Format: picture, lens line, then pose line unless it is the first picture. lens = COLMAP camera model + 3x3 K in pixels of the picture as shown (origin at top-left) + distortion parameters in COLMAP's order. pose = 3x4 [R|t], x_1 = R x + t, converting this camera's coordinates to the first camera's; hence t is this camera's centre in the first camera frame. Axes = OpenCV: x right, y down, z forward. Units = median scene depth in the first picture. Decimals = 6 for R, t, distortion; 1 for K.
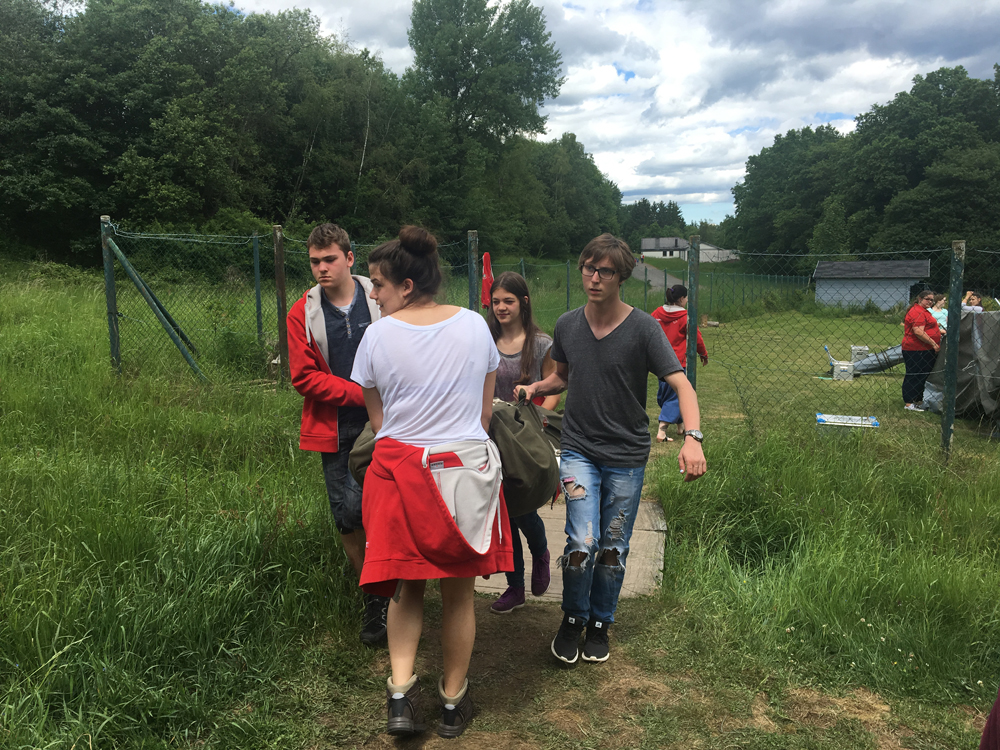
lens RADIAL K [[830.5, 0, 500.0], [0, 830.5, 375.0], [0, 0, 1]] dist [0.008126, 0.000091]
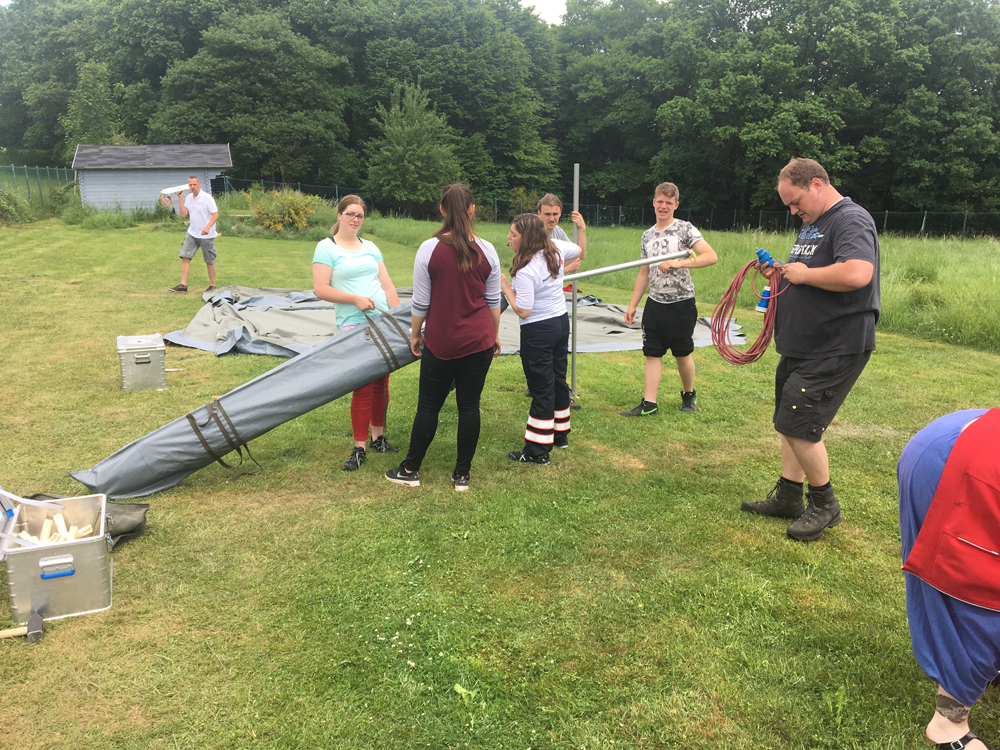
lens RADIAL K [[830.5, 0, 500.0], [0, 830.5, 375.0], [0, 0, 1]] dist [0.008126, 0.000091]
pose [[0.700877, -0.178305, 0.690637, 0.093274], [0.093553, 0.982867, 0.158812, -0.020814], [-0.707121, -0.046697, 0.705549, 0.204326]]
